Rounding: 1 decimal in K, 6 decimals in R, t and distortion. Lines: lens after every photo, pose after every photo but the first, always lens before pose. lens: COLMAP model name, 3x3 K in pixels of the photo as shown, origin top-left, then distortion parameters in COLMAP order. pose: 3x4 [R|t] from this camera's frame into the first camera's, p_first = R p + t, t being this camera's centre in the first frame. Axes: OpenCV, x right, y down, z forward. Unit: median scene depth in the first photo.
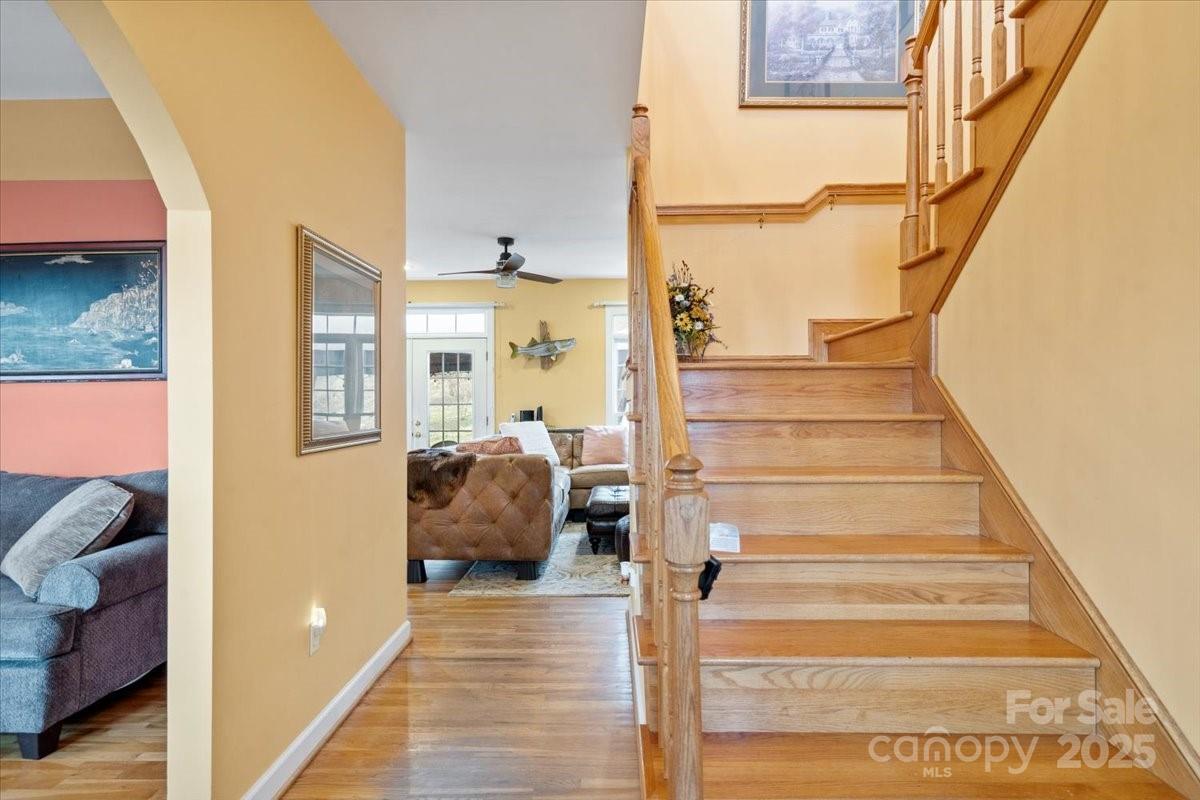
lens RADIAL K [[649.4, 0, 598.8], [0, 649.4, 399.0], [0, 0, 1]] dist [0.001123, 0.000742]
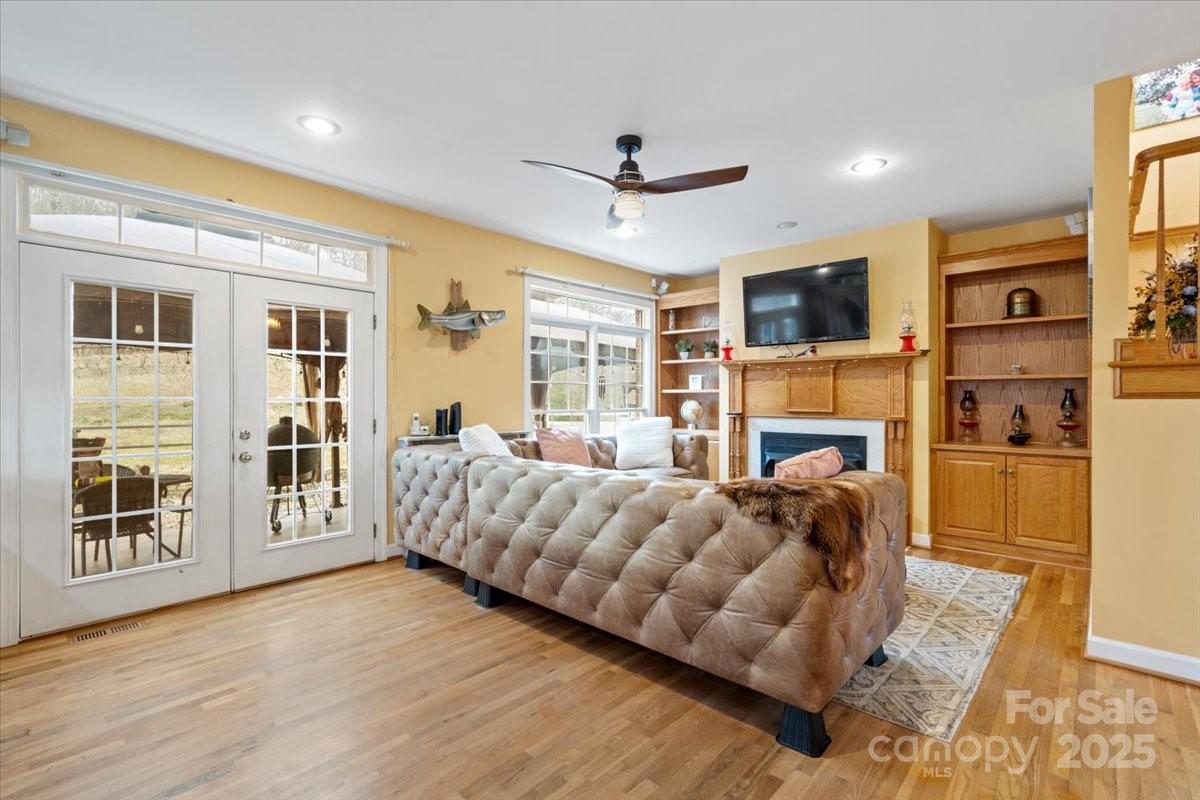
lens RADIAL K [[545.2, 0, 598.5], [0, 545.2, 401.1], [0, 0, 1]] dist [-0.001270, -0.000158]
pose [[0.670682, 0.001617, 0.741744, -0.409255], [-0.003441, 0.999994, 0.000931, 0.008227], [-0.741737, -0.003177, 0.670683, 0.482458]]
